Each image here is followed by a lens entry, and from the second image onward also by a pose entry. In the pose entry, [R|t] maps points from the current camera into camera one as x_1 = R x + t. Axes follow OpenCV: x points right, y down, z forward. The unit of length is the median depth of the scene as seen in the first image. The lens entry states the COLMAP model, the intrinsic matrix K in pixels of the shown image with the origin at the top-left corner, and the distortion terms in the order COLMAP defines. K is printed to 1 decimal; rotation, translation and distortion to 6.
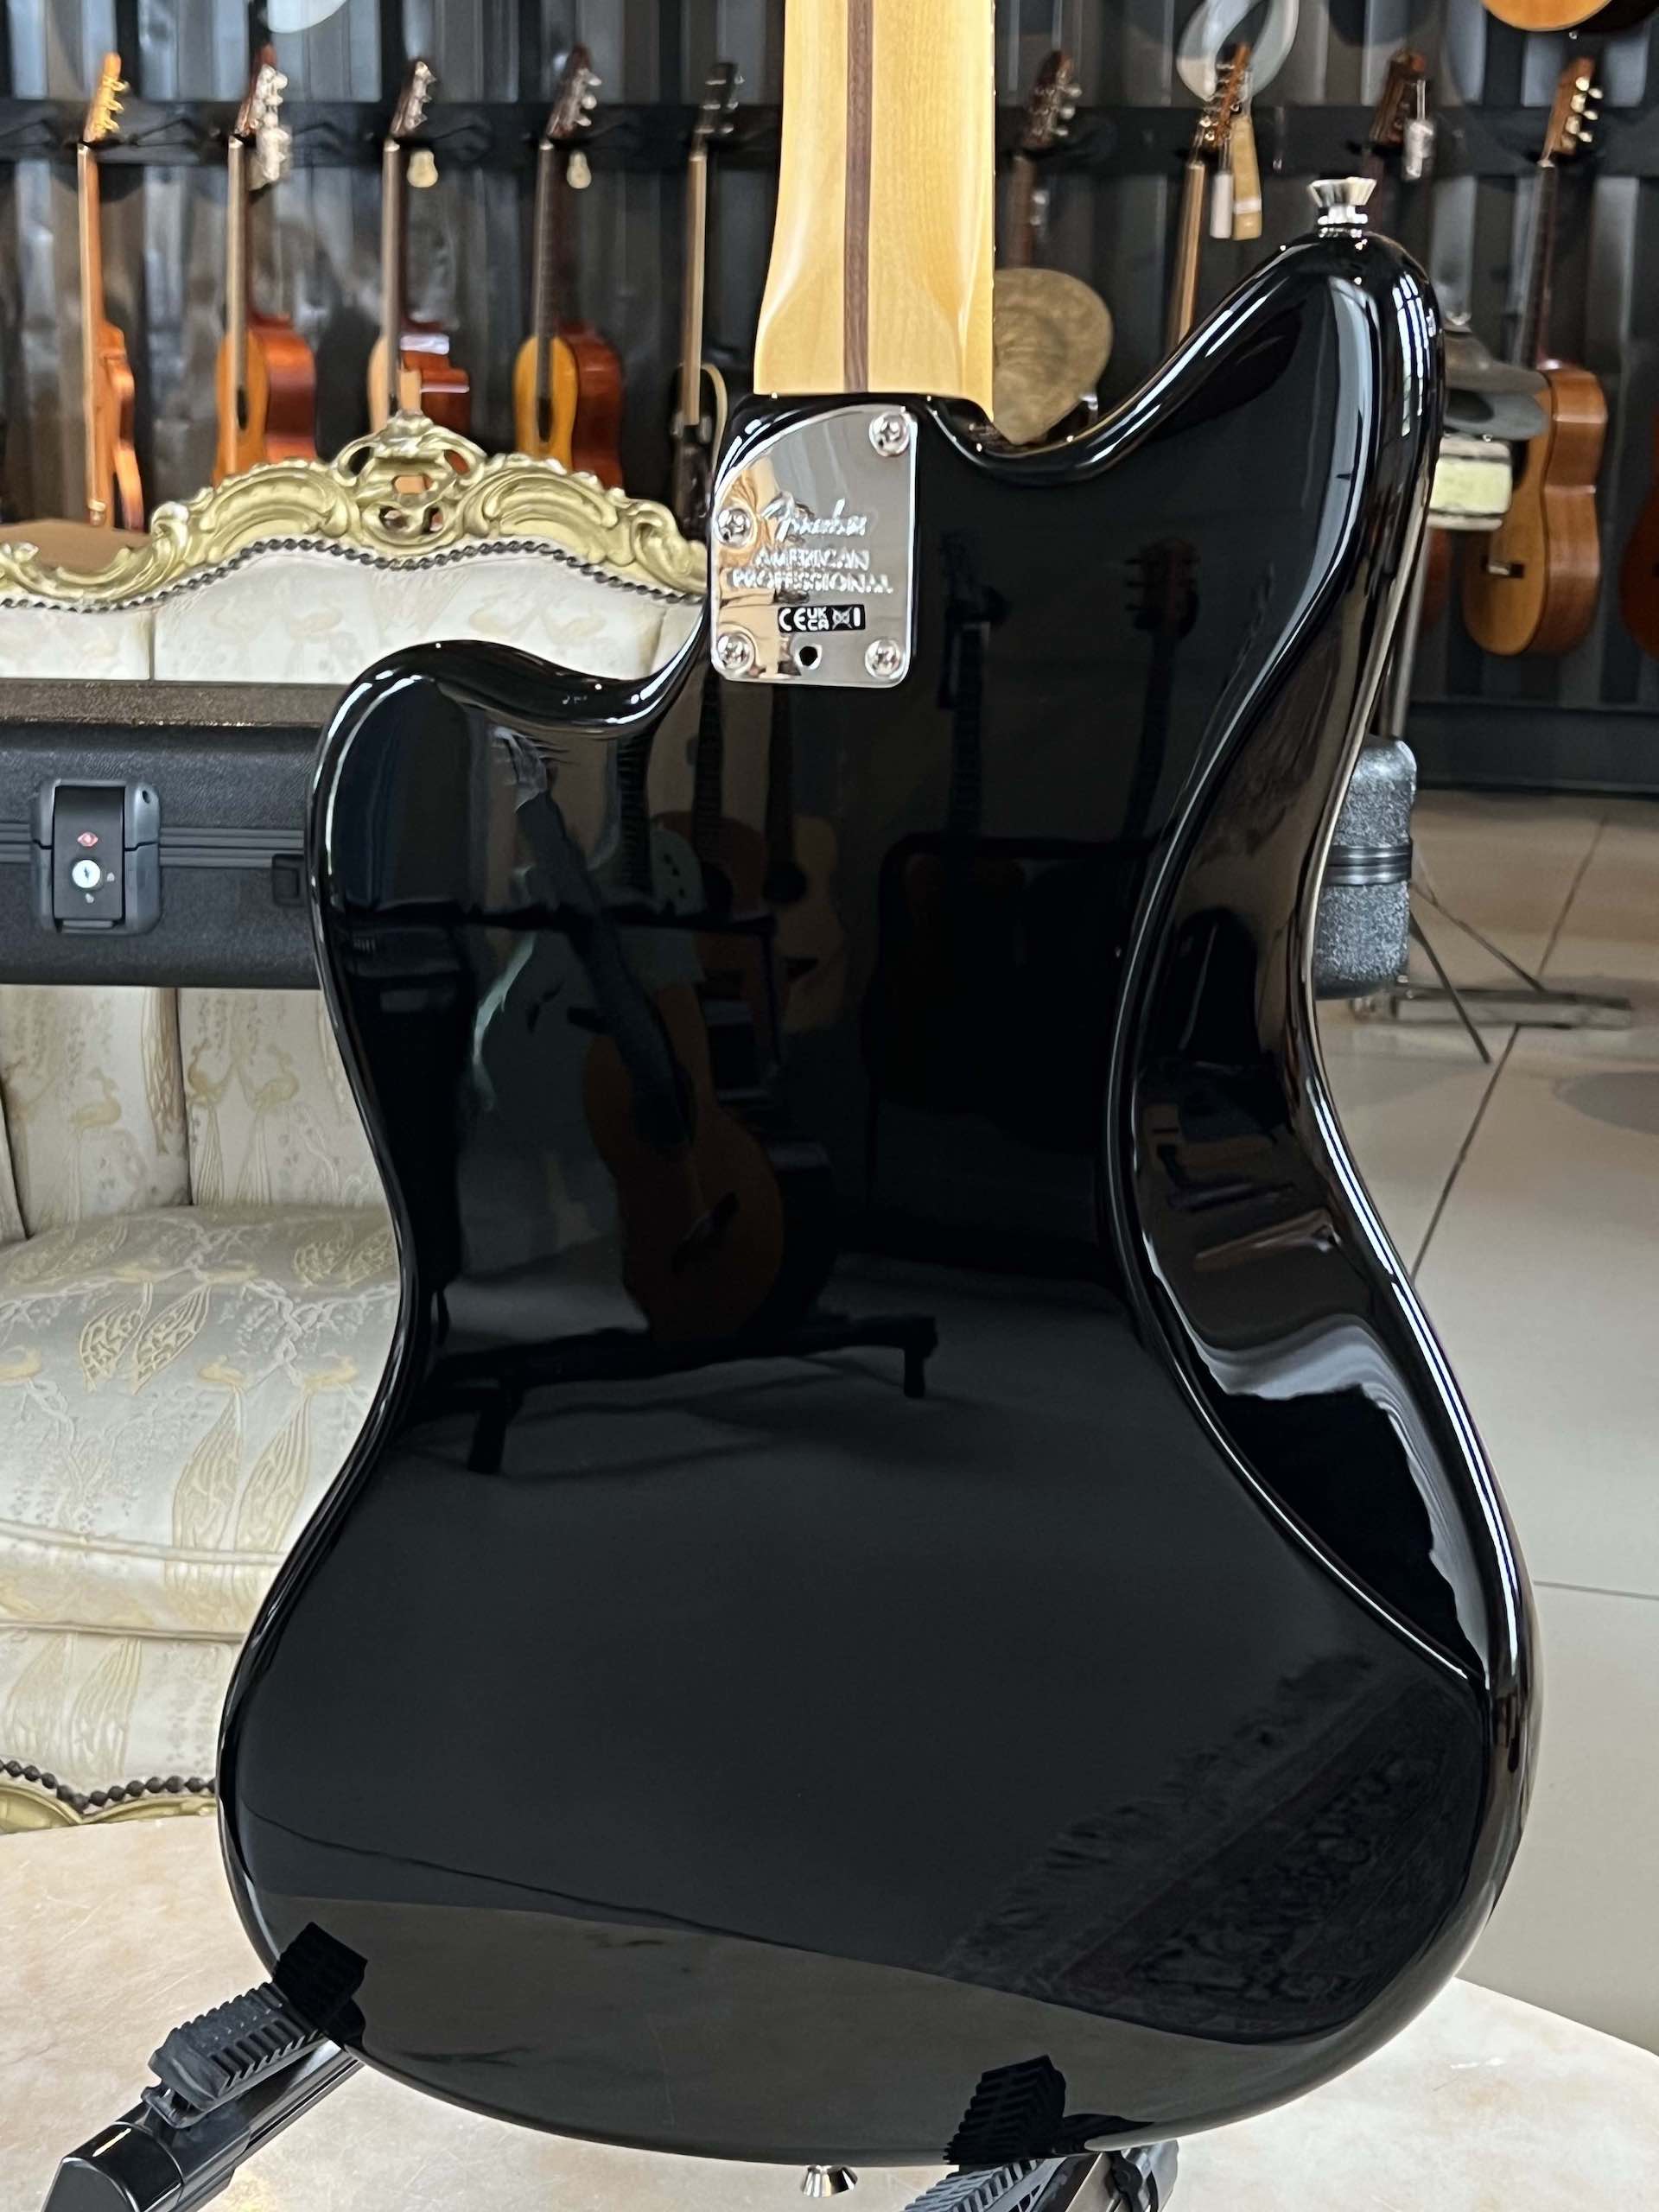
lens RADIAL K [[3457.9, 0, 827.4], [0, 3457.9, 1097.8], [0, 0, 1]] dist [0.175162, -0.545304]
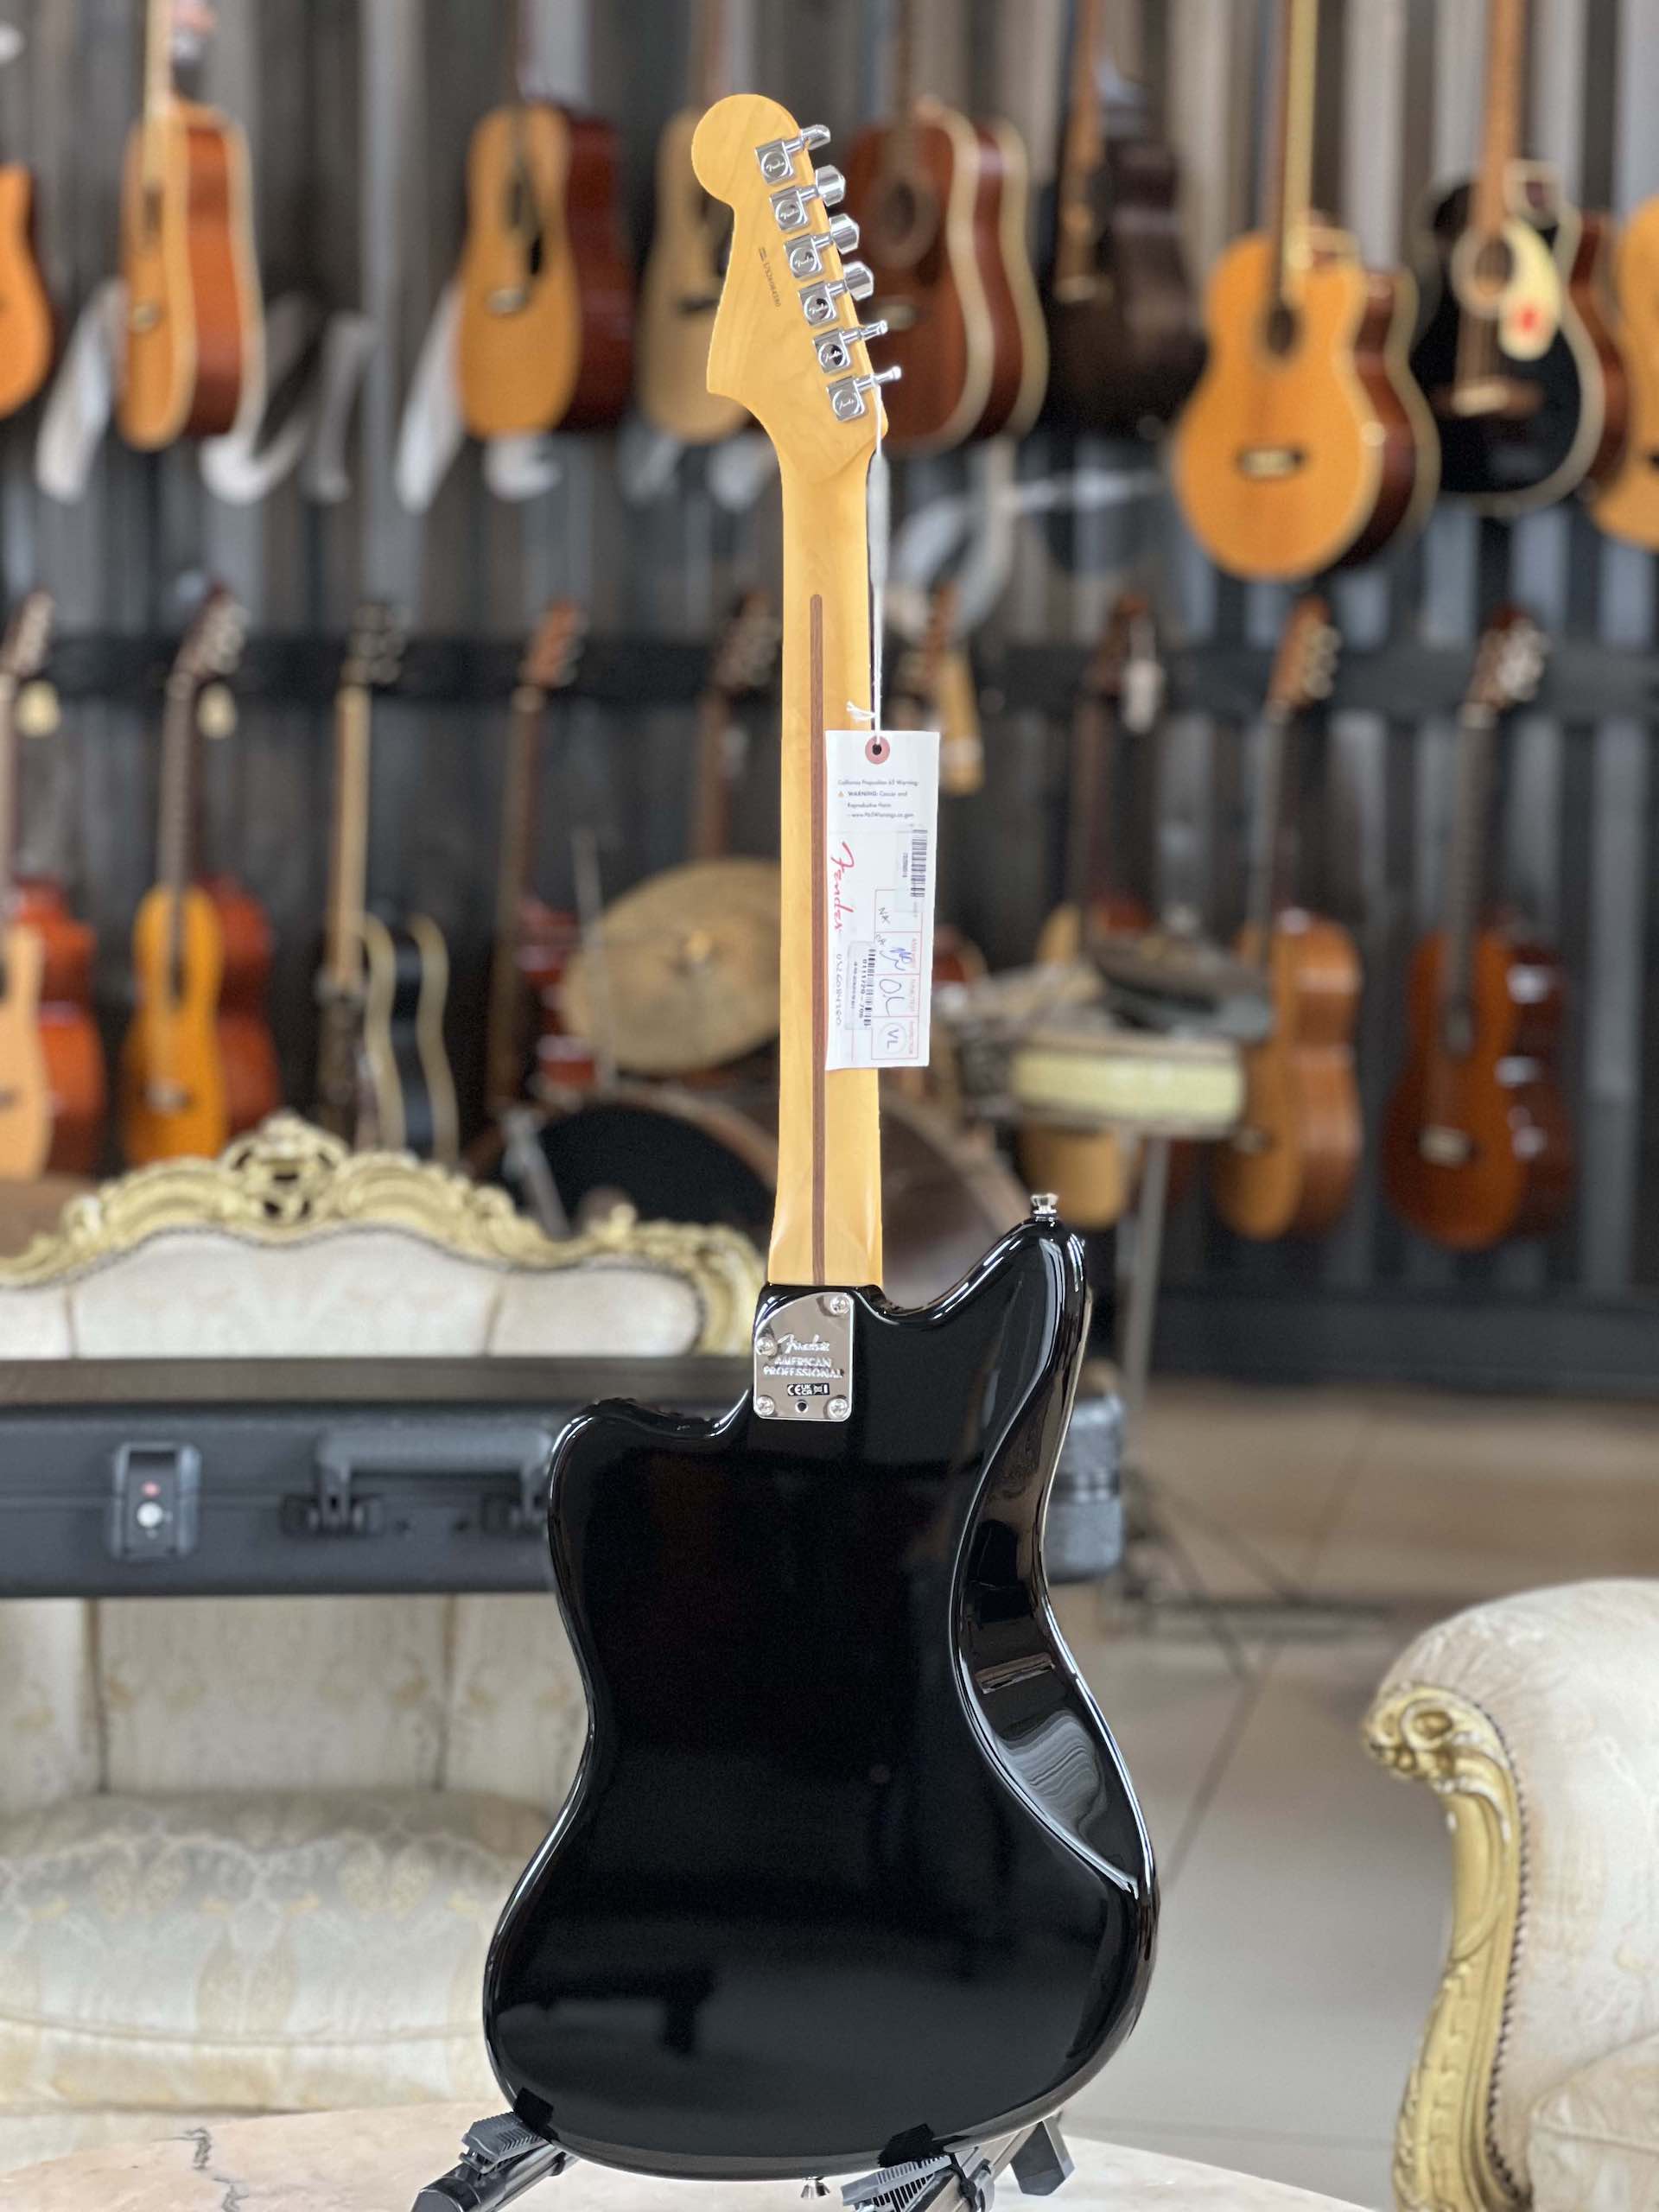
lens RADIAL K [[4812.5, 0, 790.4], [0, 4812.5, 1102.0], [0, 0, 1]] dist [-0.062008, 3.911419]
pose [[0.996488, -0.013412, 0.082652, -0.087079], [0.025015, 0.989694, -0.140997, 0.035056], [-0.079909, 0.142570, 0.986554, -0.661429]]
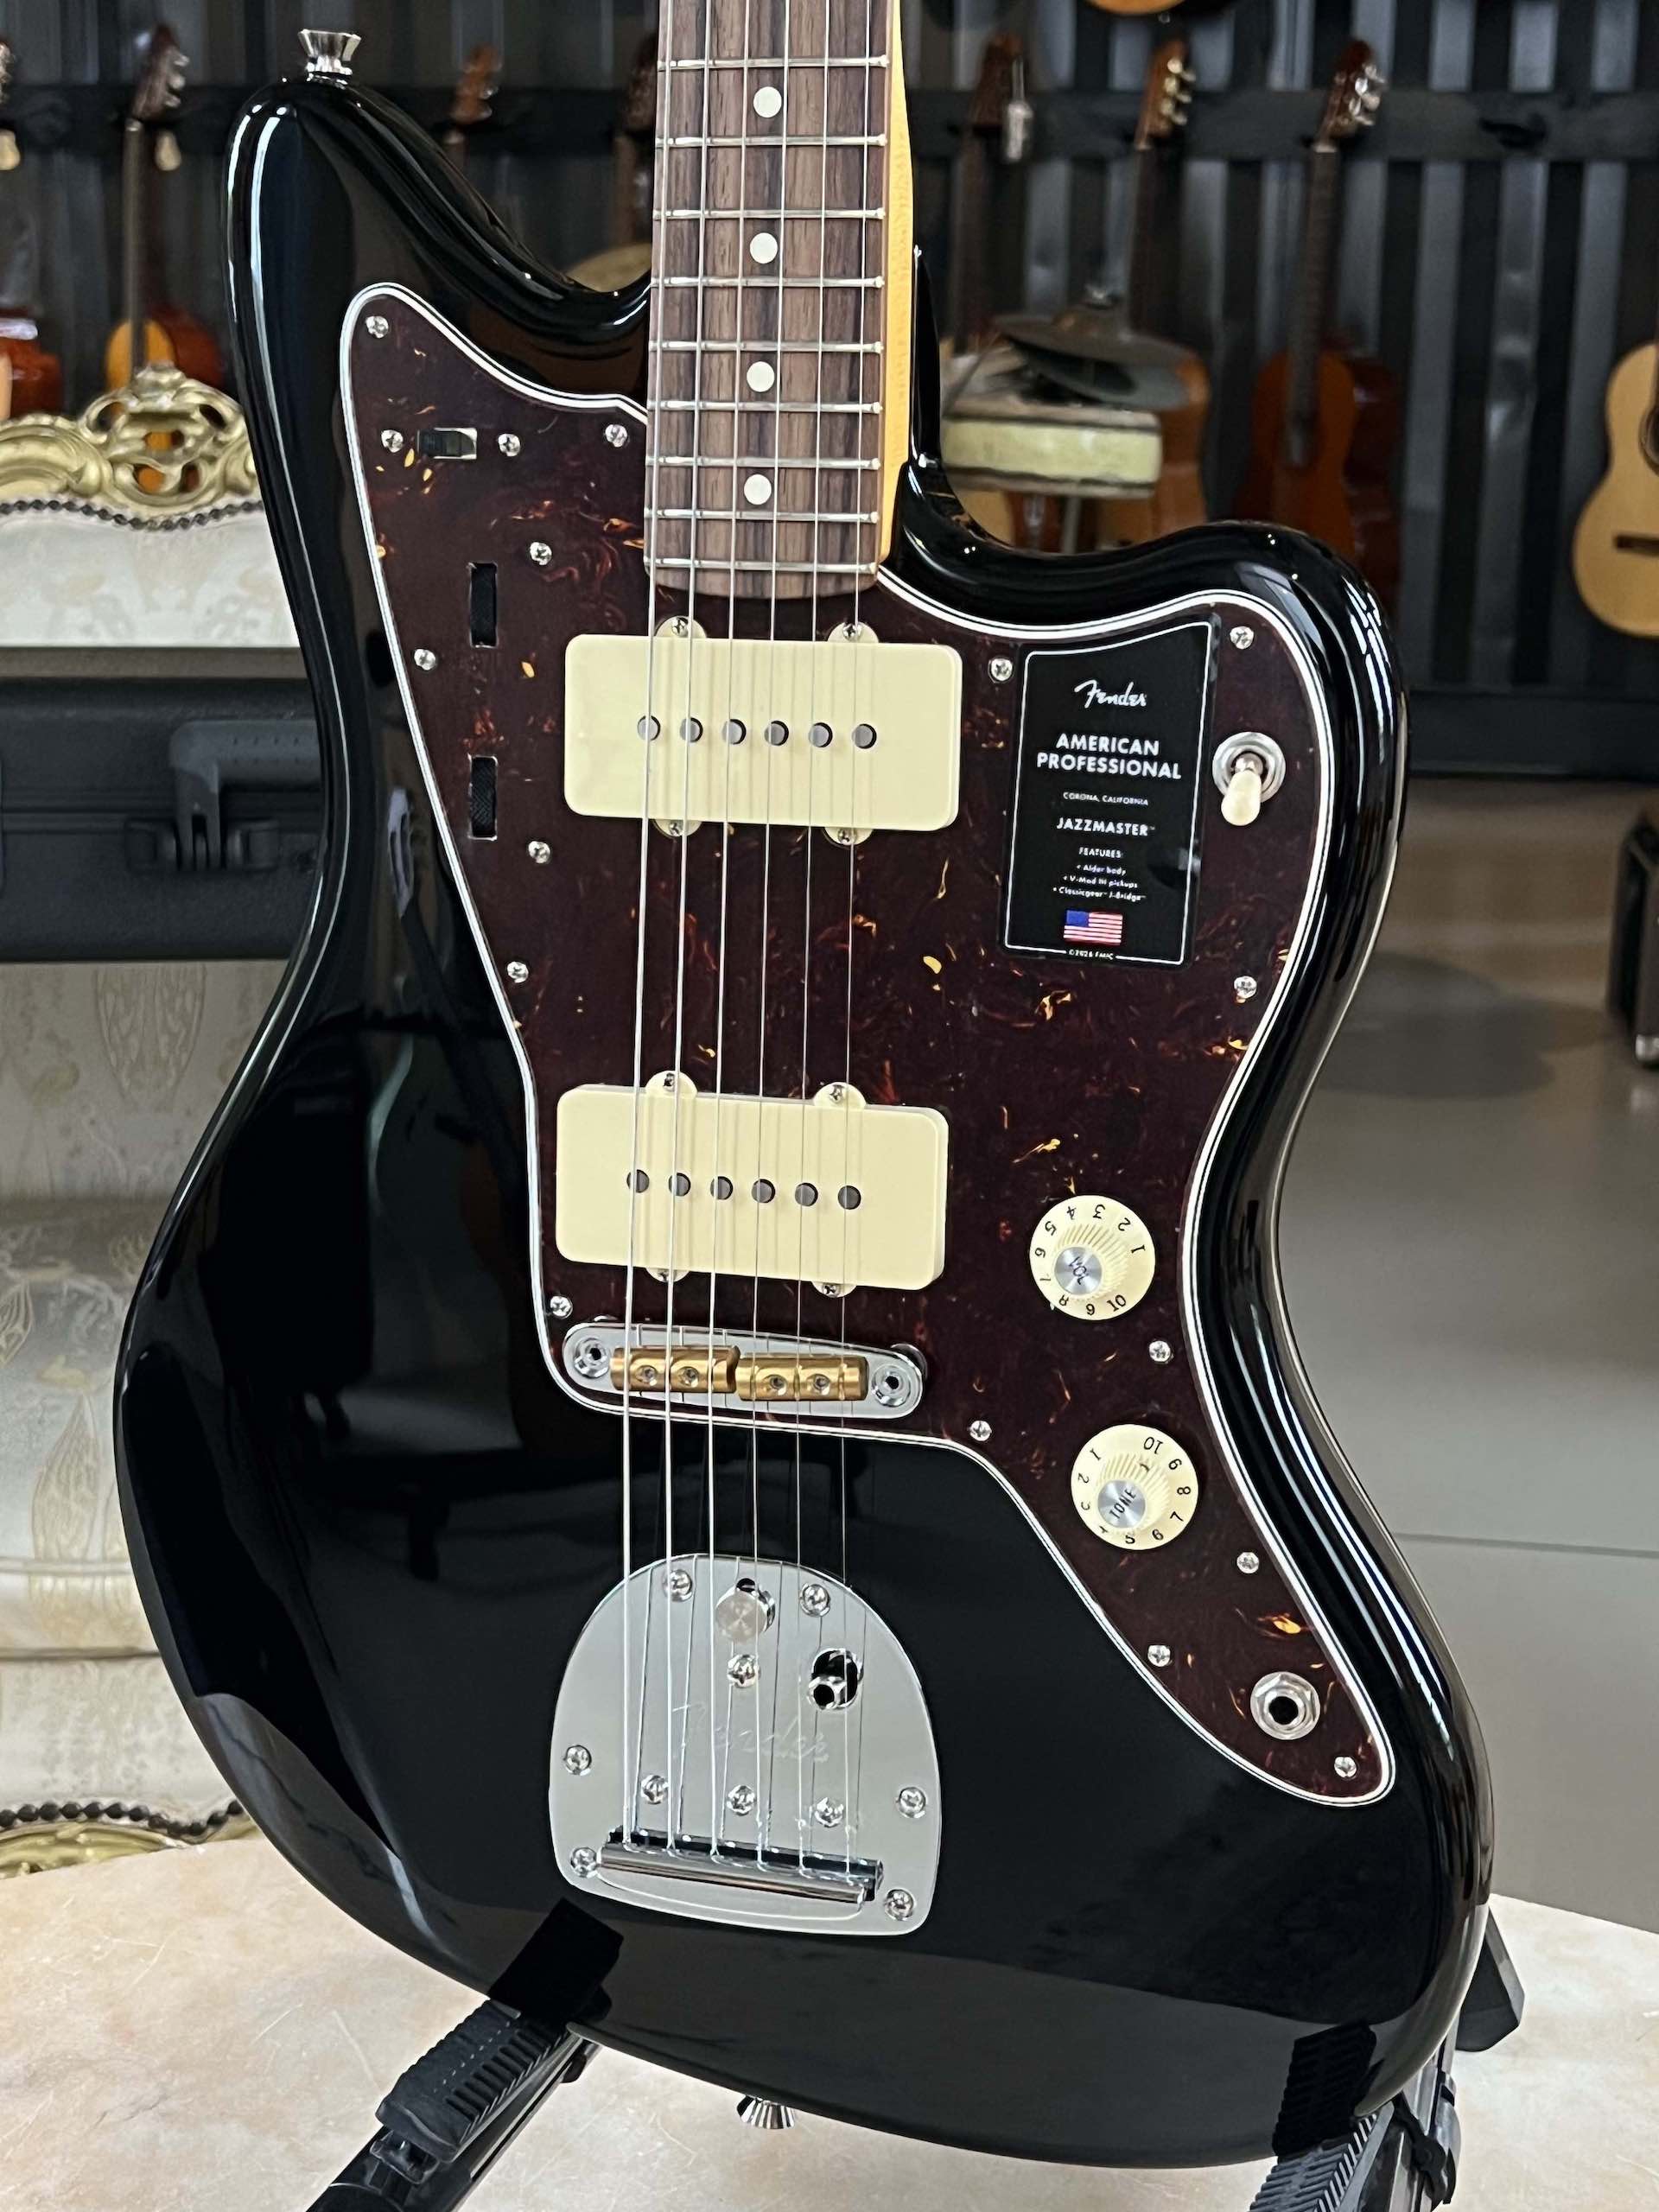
lens RADIAL K [[3415.1, 0, 822.8], [0, 3415.1, 1119.0], [0, 0, 1]] dist [0.161878, -0.528174]
pose [[0.991148, -0.036643, 0.127607, -0.071064], [0.035554, 0.999309, 0.010798, 0.005951], [-0.127915, -0.006166, 0.991766, 0.041222]]
